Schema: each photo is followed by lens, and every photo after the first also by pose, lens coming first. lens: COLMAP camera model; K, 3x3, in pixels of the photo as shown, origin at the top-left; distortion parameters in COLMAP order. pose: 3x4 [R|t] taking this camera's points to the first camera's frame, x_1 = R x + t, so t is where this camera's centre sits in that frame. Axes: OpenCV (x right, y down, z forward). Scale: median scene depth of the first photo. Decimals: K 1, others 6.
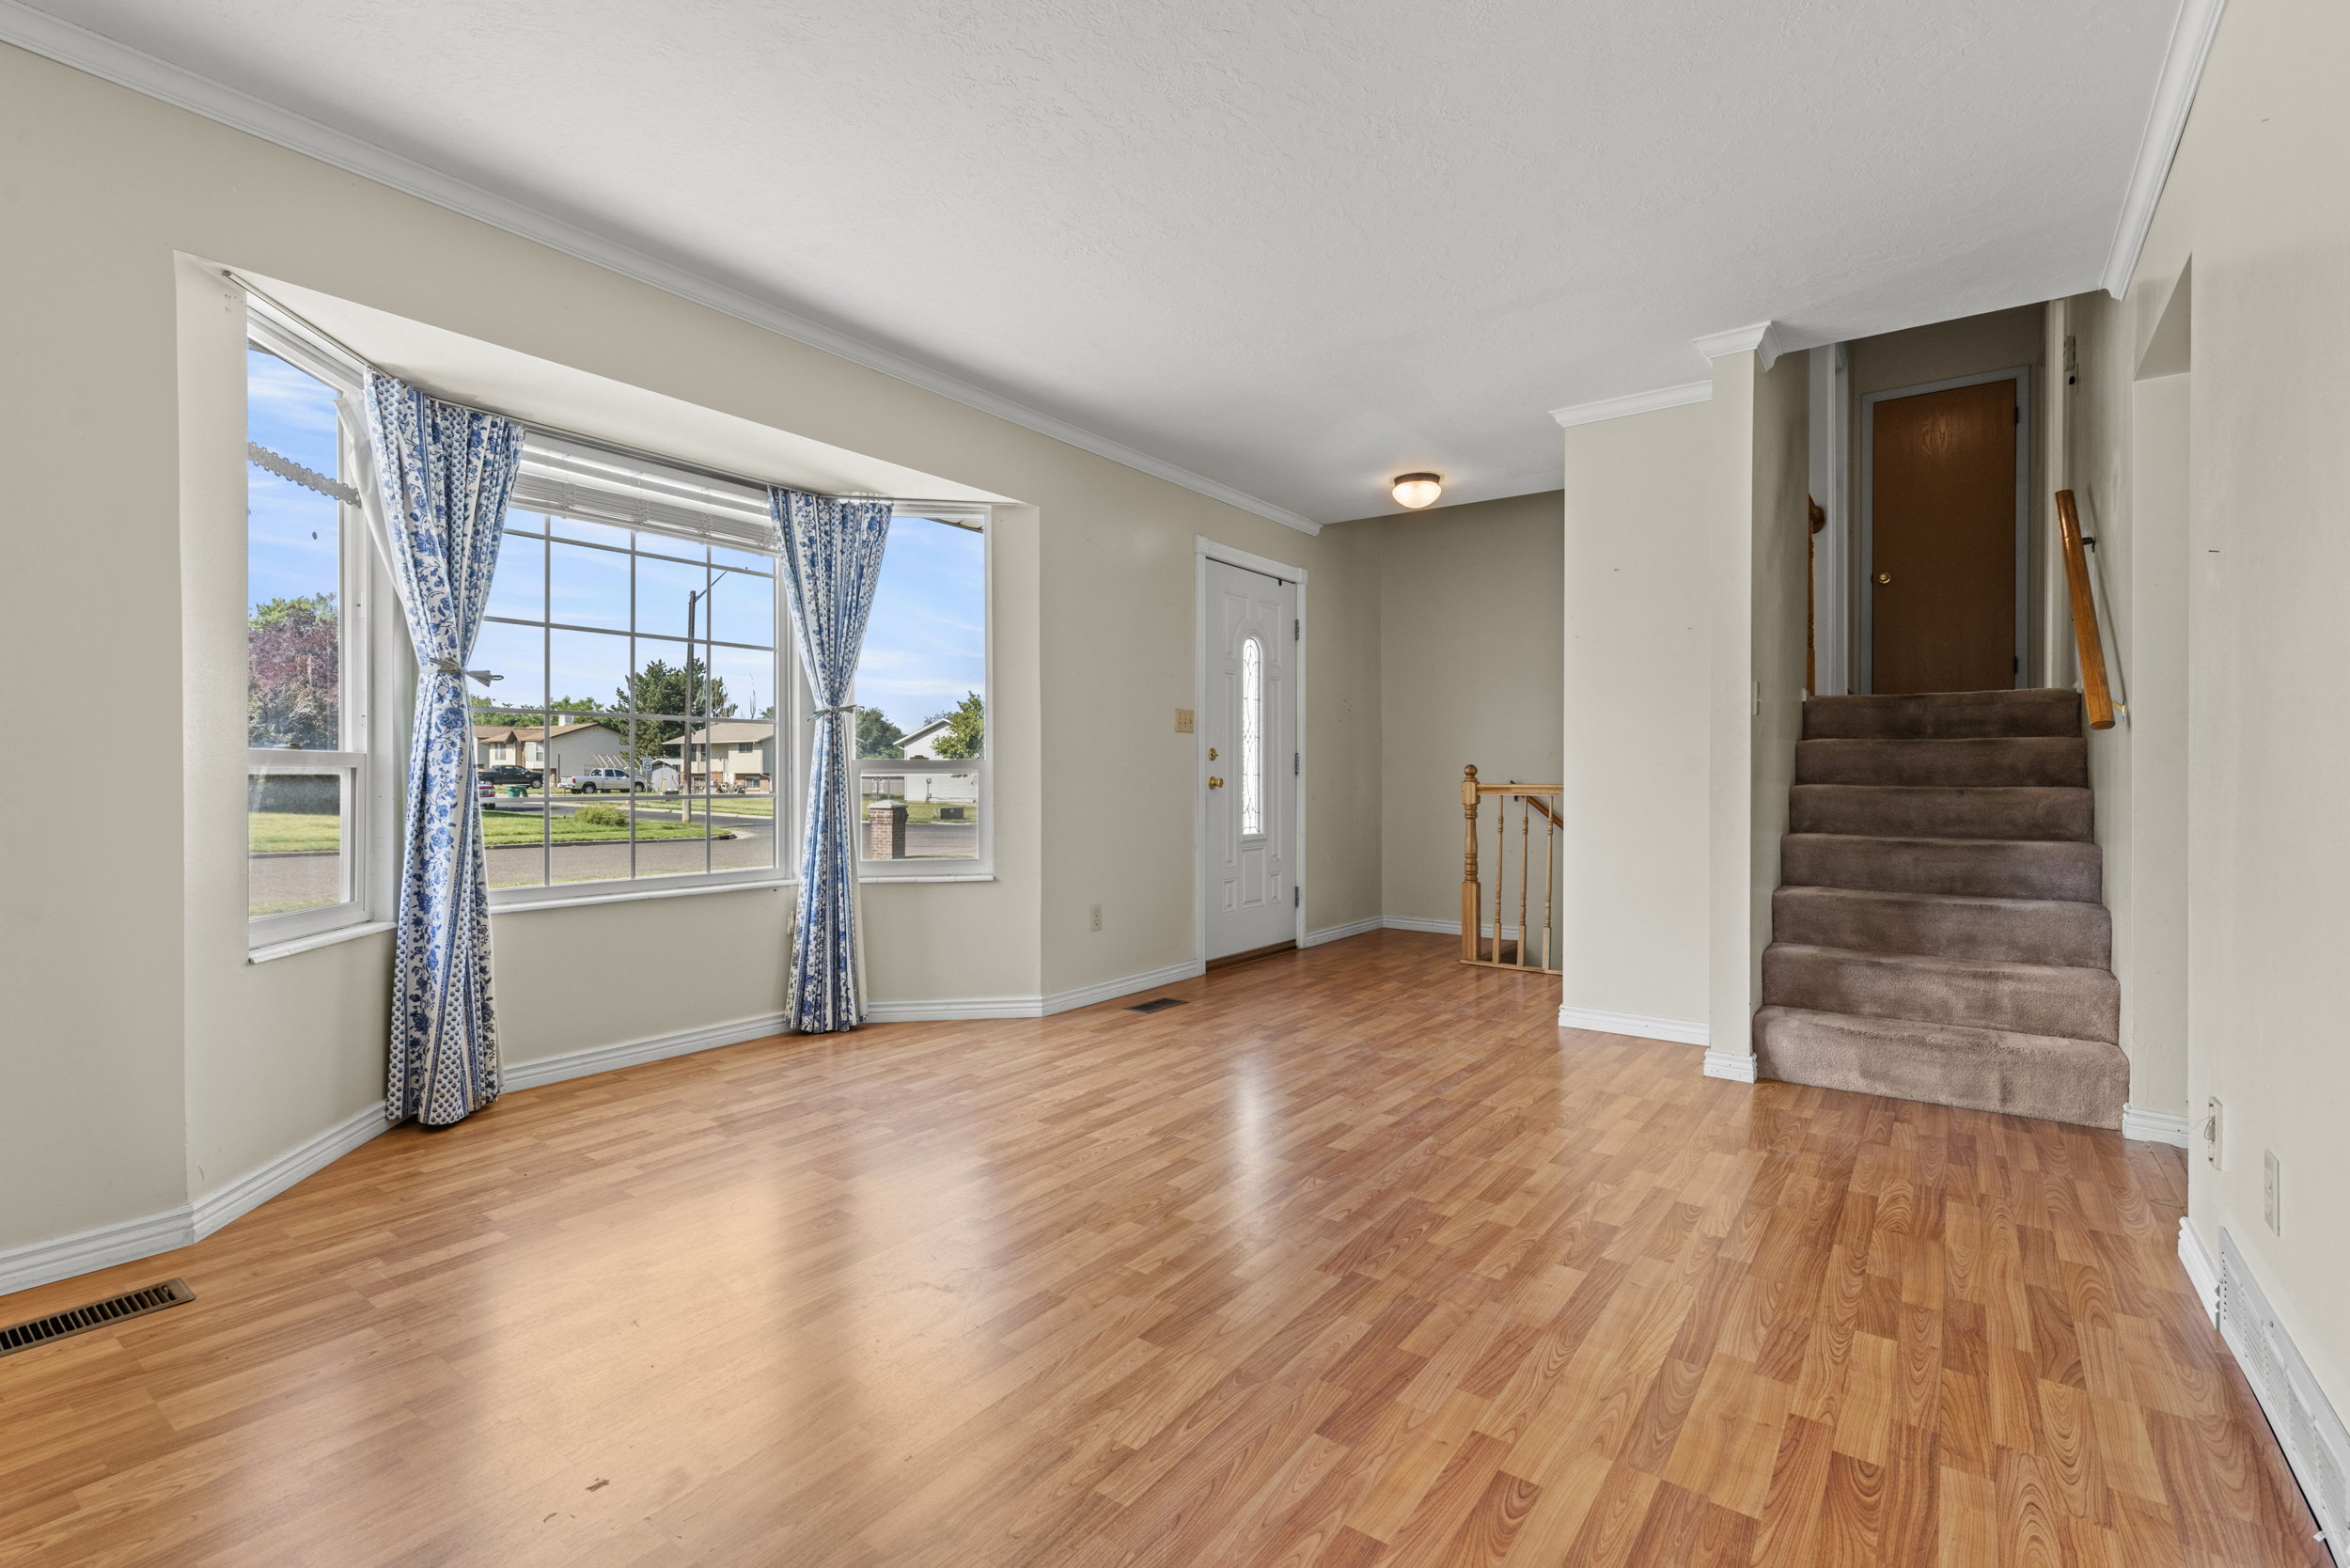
lens RADIAL K [[1075.5, 0, 1183.7], [0, 1075.5, 787.5], [0, 0, 1]] dist [0.004043, -0.000358]
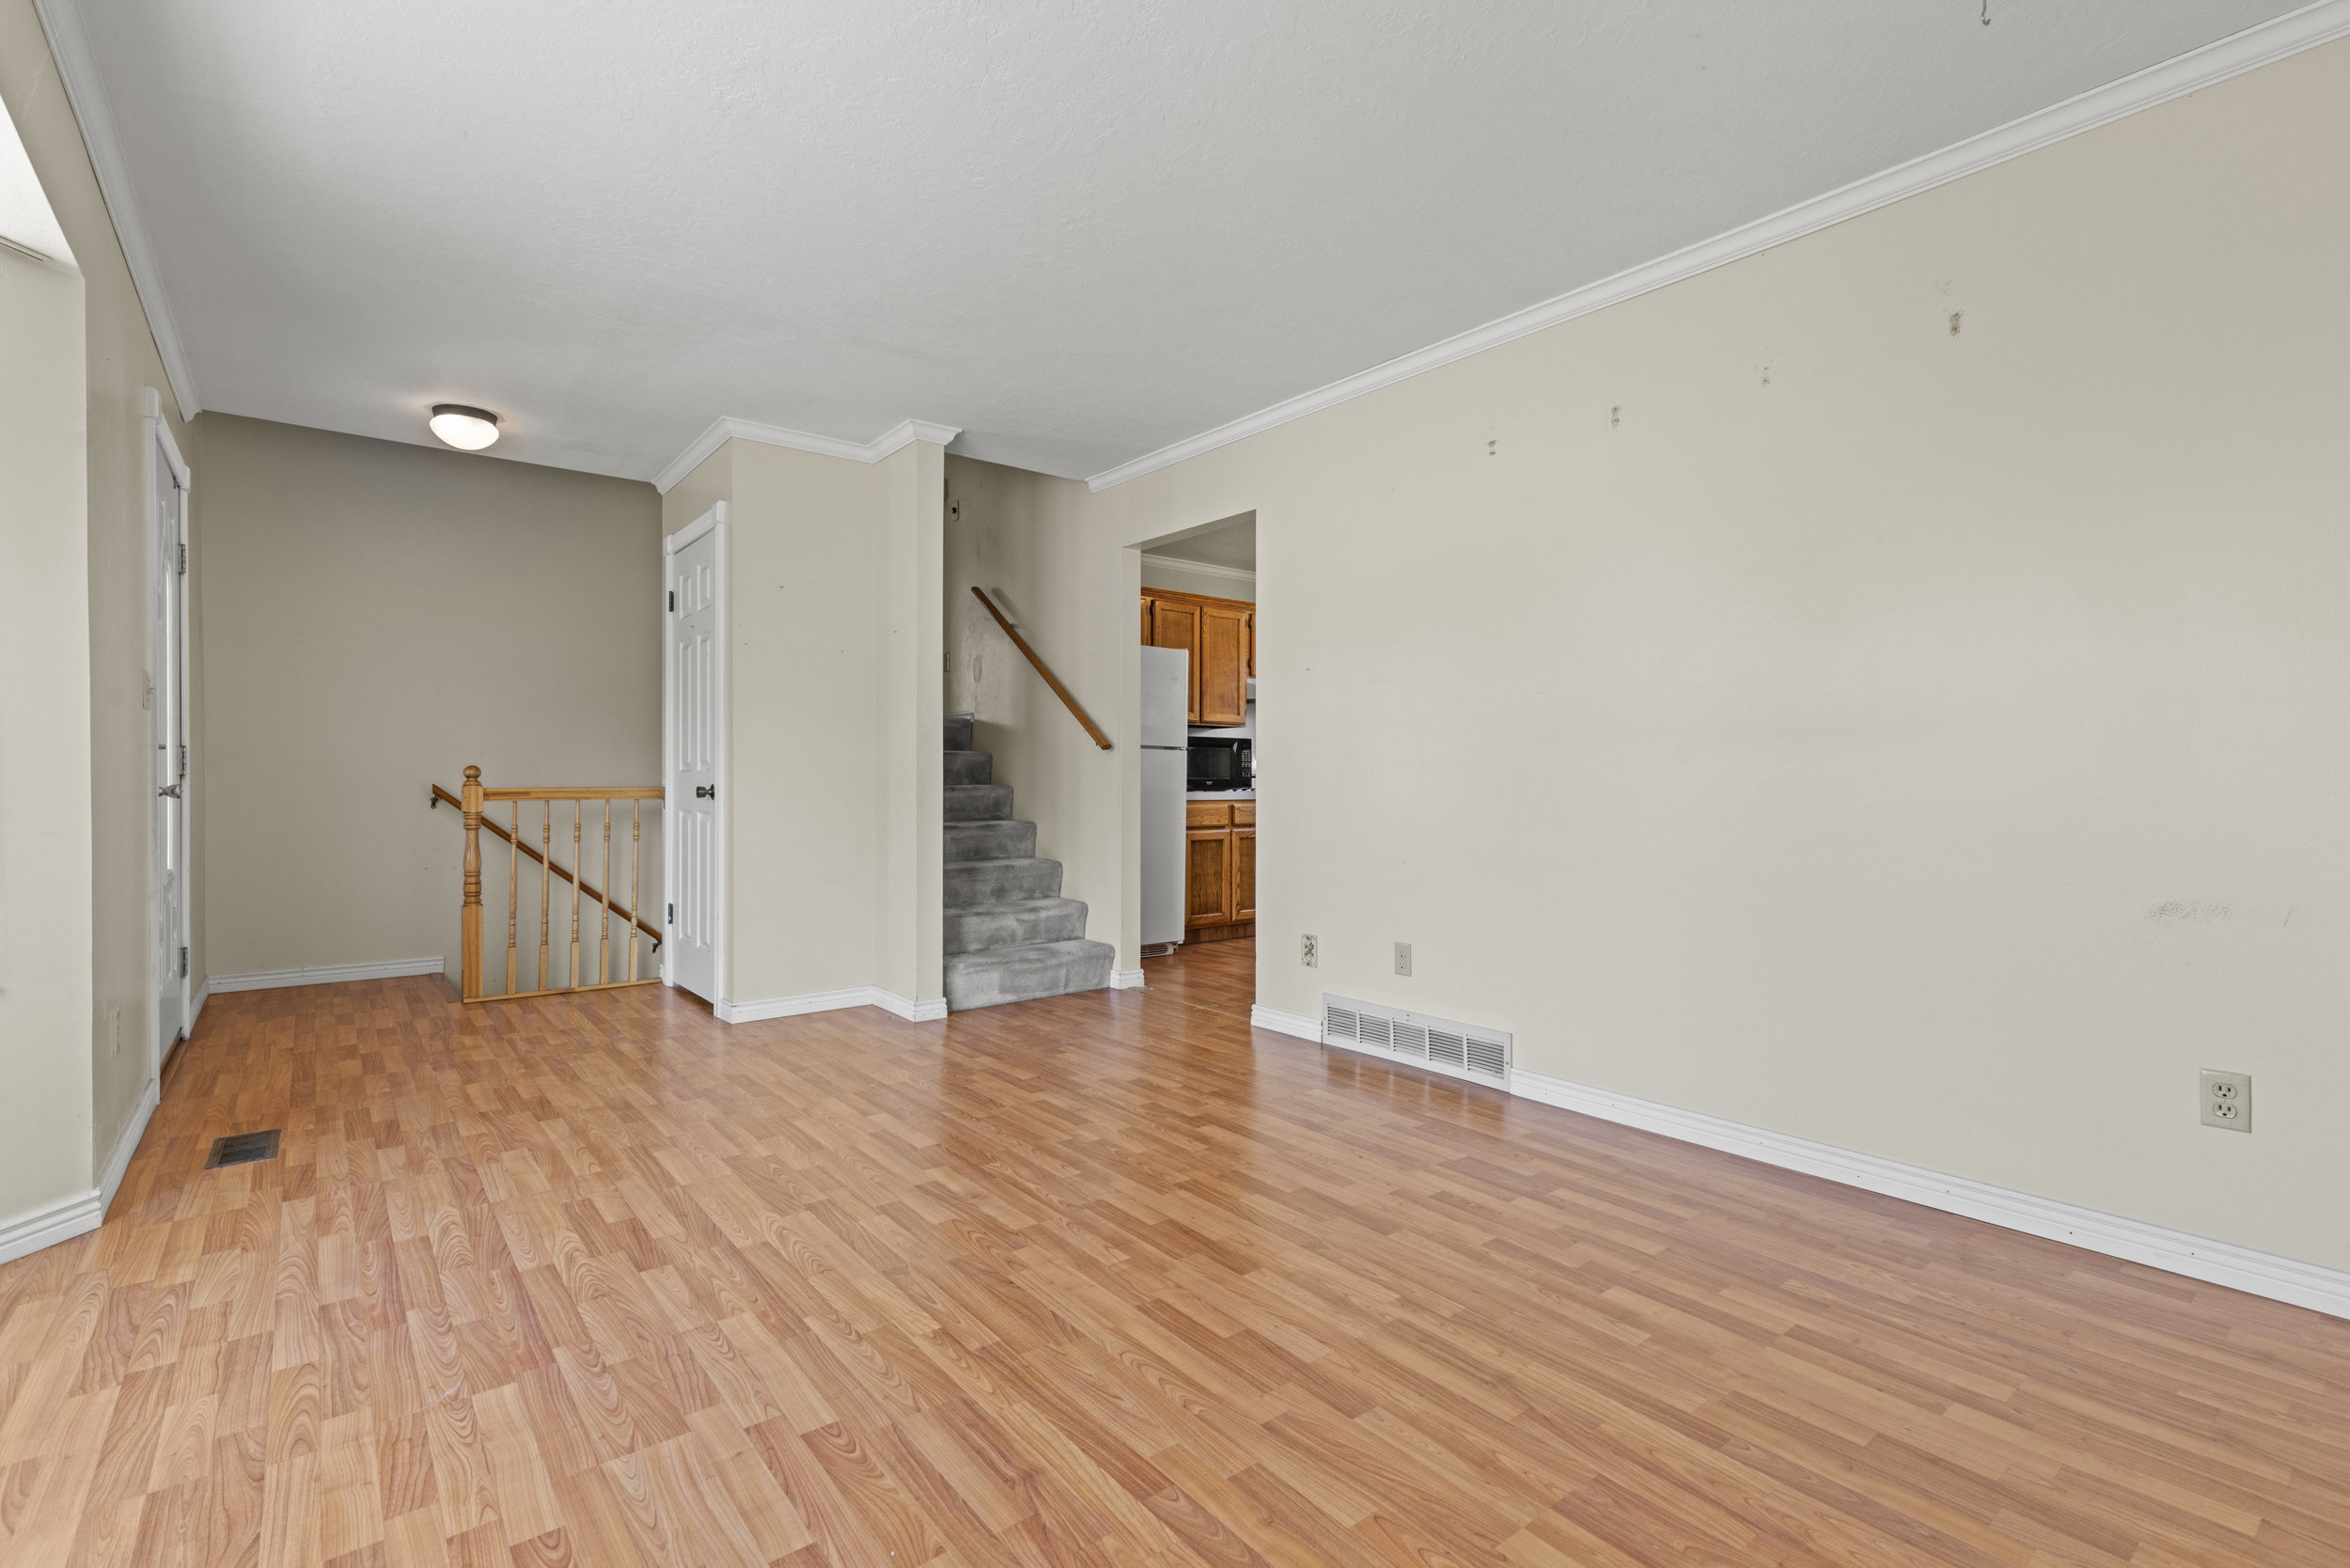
lens RADIAL K [[1056.6, 0, 1146.5], [0, 1056.6, 779.6], [0, 0, 1]] dist [0.004531, 0.000883]
pose [[0.277635, -0.005392, 0.960671, -0.745280], [0.010934, 0.999937, 0.002452, -0.011578], [-0.960624, 0.009823, 0.277677, 0.509621]]
